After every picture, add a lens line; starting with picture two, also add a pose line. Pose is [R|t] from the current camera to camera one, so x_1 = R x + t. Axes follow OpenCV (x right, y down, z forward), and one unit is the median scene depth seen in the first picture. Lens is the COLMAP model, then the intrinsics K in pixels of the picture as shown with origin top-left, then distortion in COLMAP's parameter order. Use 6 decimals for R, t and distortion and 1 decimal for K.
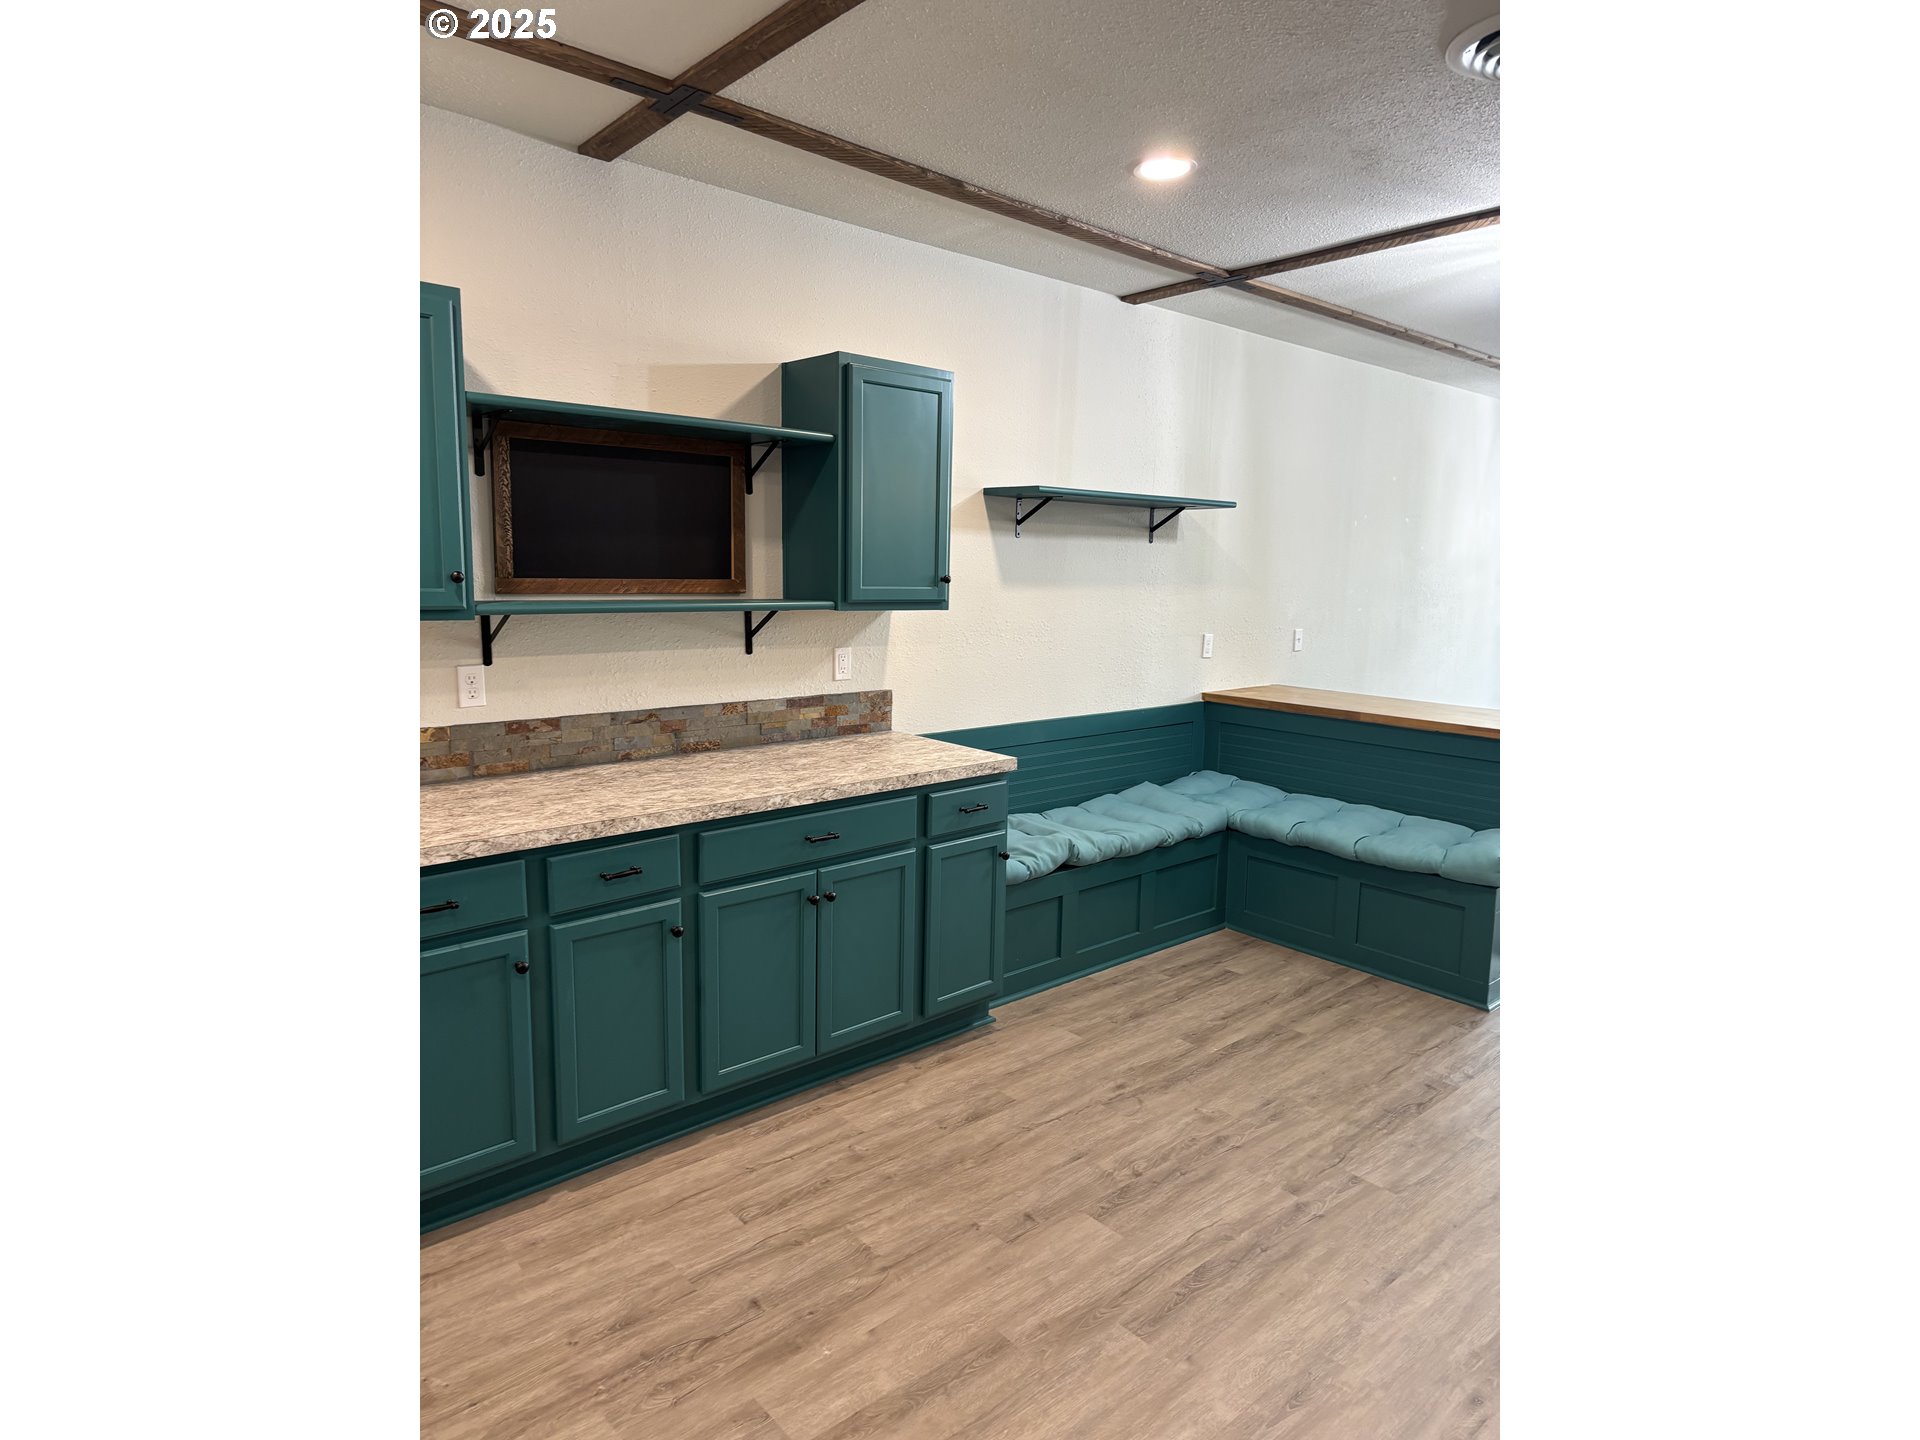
lens RADIAL K [[1089.5, 0, 951.1], [0, 1089.5, 727.5], [0, 0, 1]] dist [0.012090, 0.001227]
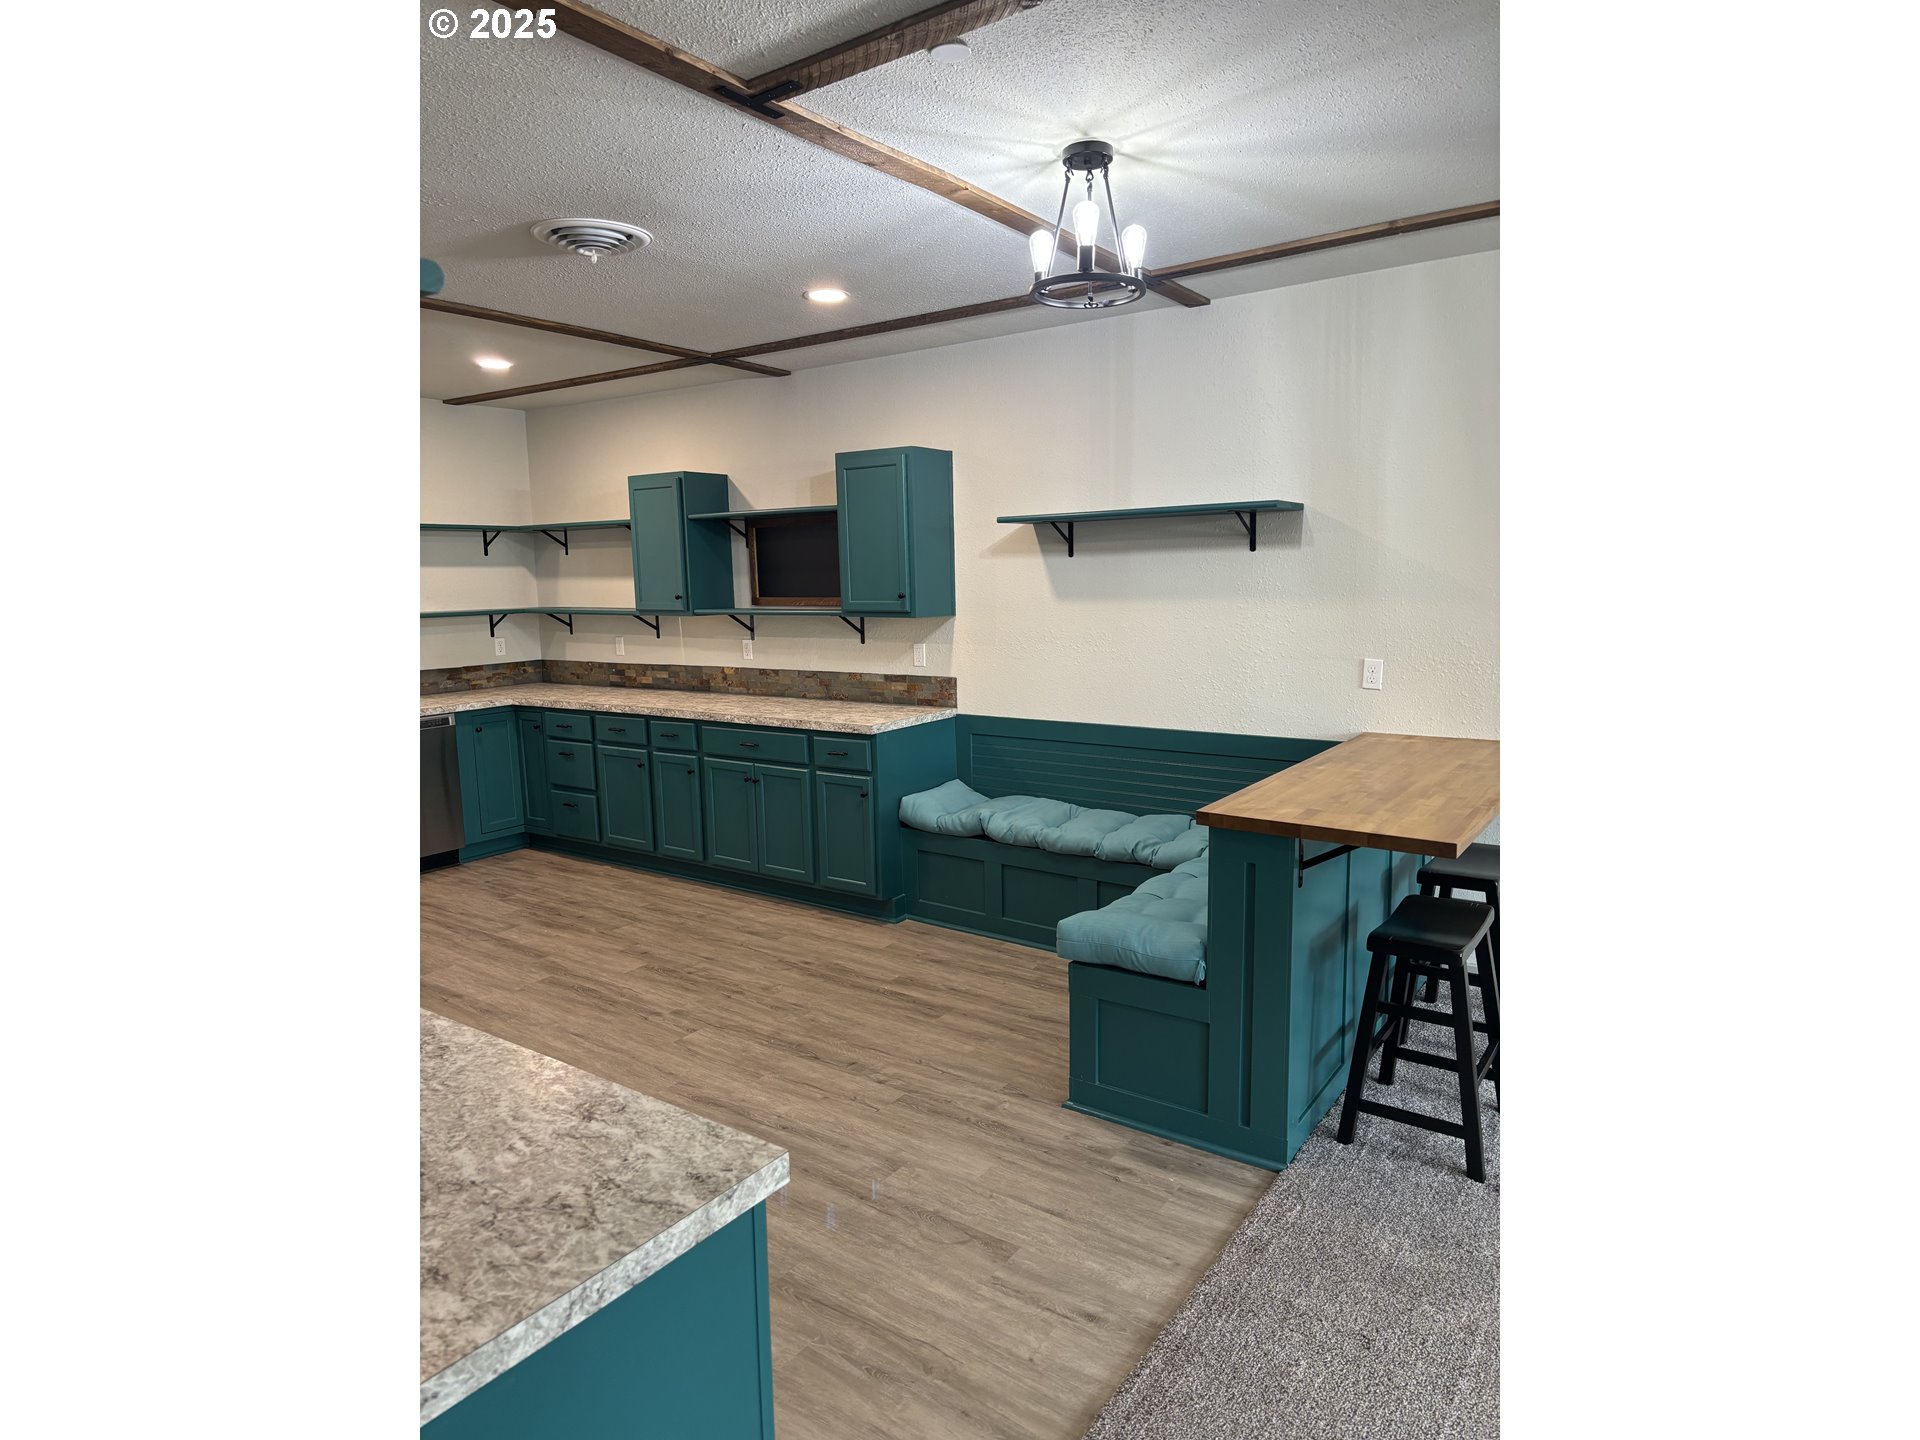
lens RADIAL K [[1089.5, 0, 954.4], [0, 1089.5, 715.5], [0, 0, 1]] dist [0.012090, 0.001227]
pose [[0.218285, 0.105653, -0.970149, 1.505562], [-0.119526, 0.989532, 0.080870, -0.116065], [0.968538, 0.098305, 0.228628, 0.833930]]
